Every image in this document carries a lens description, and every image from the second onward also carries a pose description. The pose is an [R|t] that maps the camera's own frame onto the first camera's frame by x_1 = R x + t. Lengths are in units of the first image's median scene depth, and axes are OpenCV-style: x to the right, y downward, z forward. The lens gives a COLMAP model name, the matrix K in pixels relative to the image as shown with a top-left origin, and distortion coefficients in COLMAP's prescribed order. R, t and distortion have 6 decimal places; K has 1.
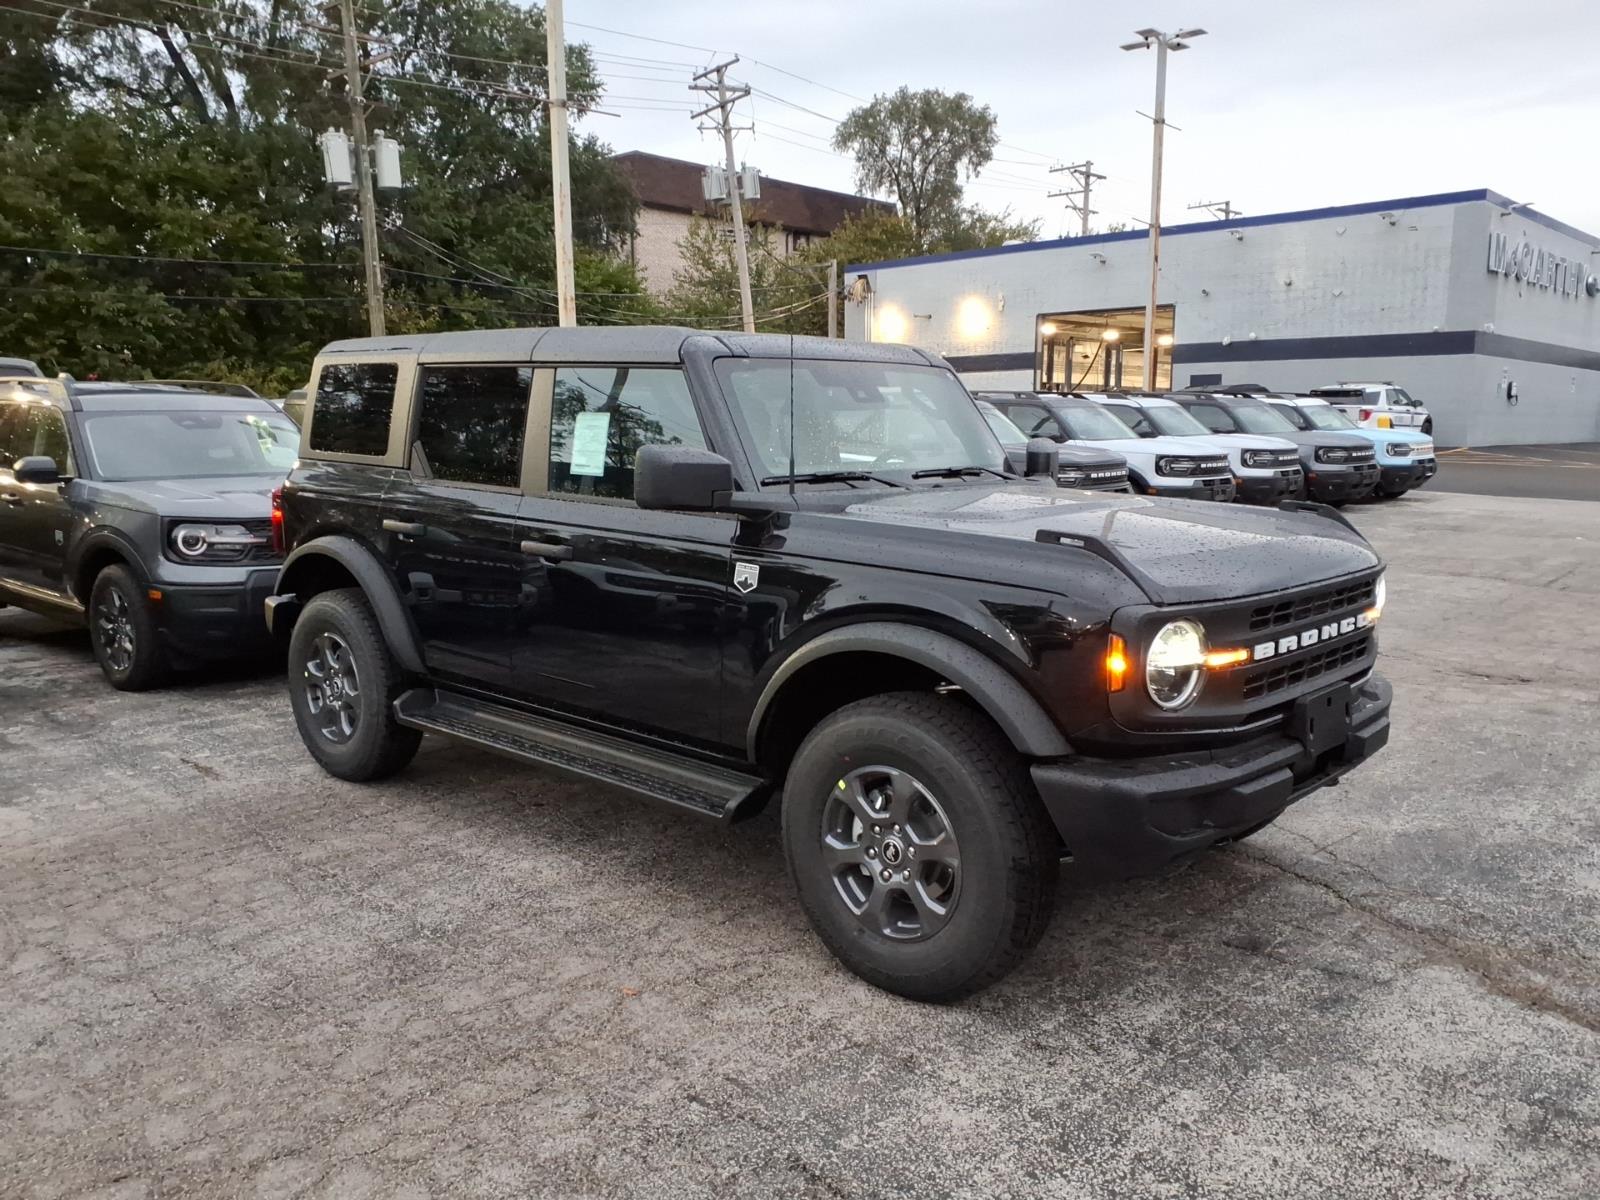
lens RADIAL K [[1282.0, 0, 793.3], [0, 1282.0, 608.0], [0, 0, 1]] dist [0.029976, -0.028122]
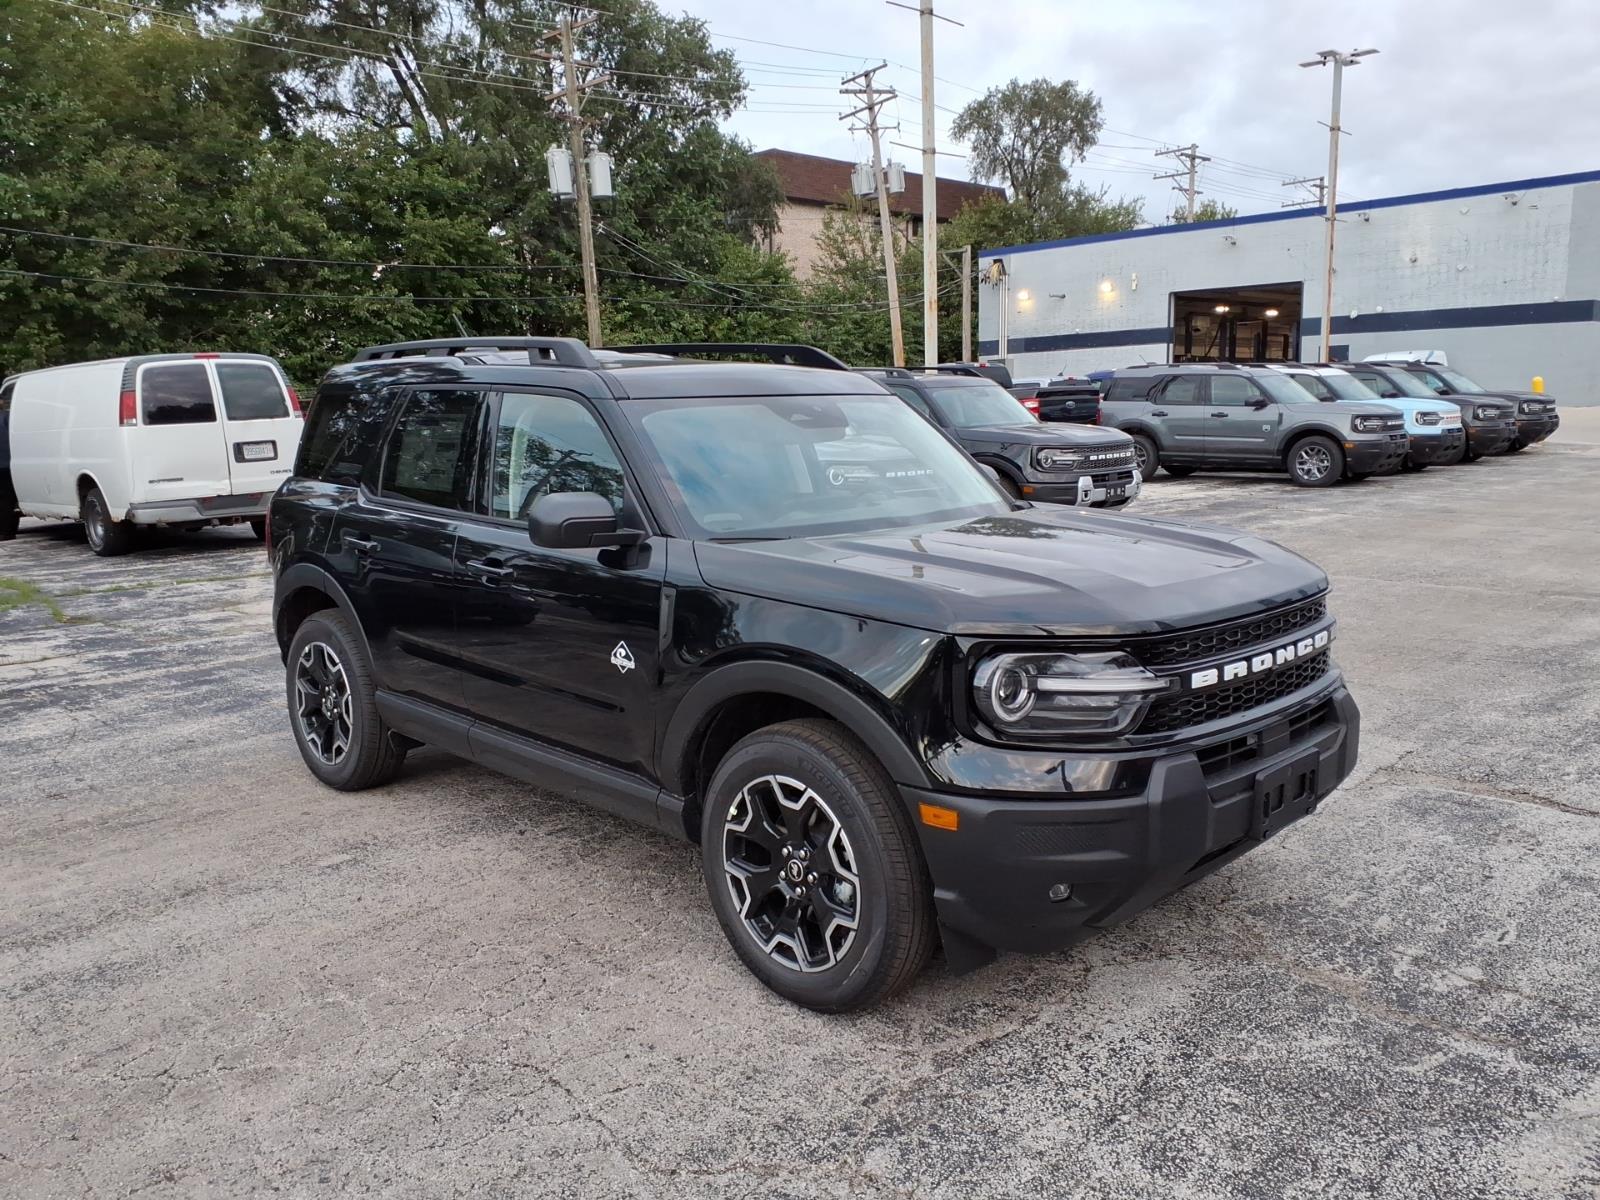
lens RADIAL K [[1282.0, 0, 788.9], [0, 1282.0, 605.0], [0, 0, 1]] dist [0.029976, -0.028122]
pose [[0.999040, -0.013384, -0.041702, -0.083273], [0.013947, 0.999815, 0.013250, 0.014831], [0.041517, -0.013819, 0.999042, -0.094881]]
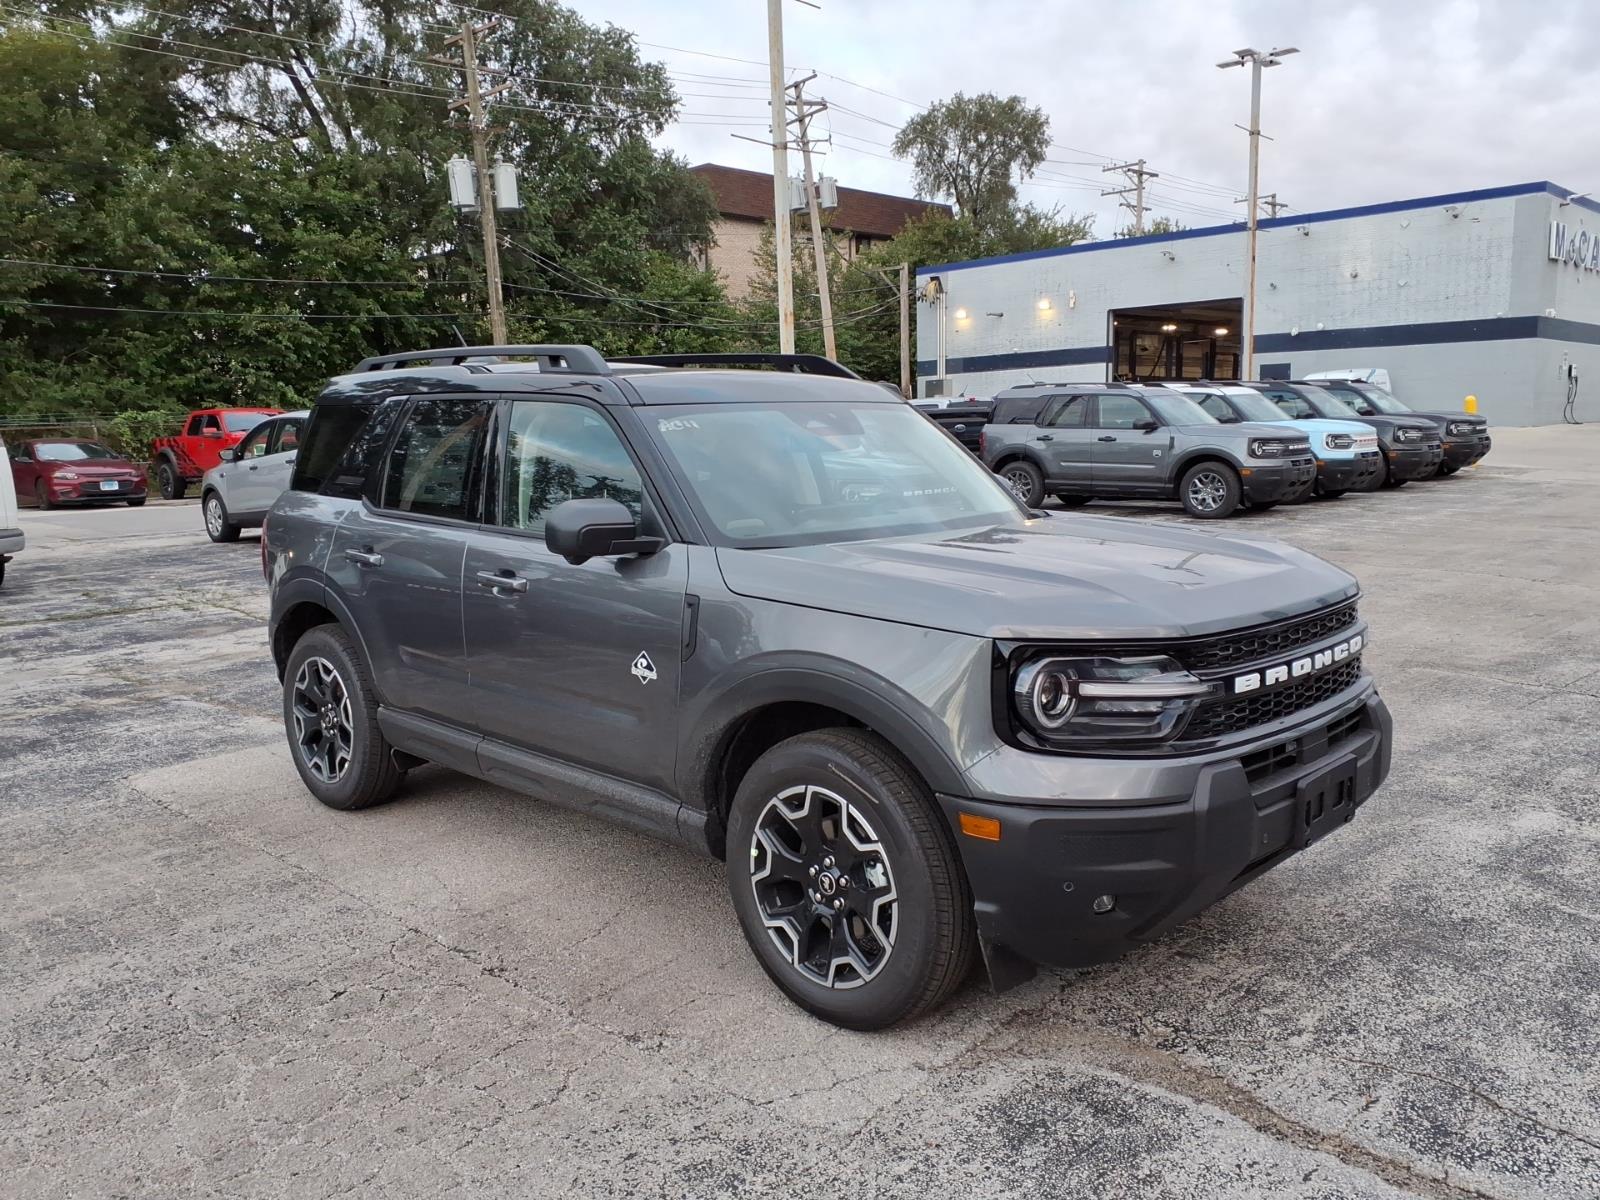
lens RADIAL K [[1282.0, 0, 790.8], [0, 1282.0, 611.5], [0, 0, 1]] dist [0.029976, -0.028122]
pose [[0.999551, -0.020135, -0.022192, -0.047012], [0.020191, 0.999793, 0.002324, 0.008775], [0.022141, -0.002771, 0.999751, -0.051451]]
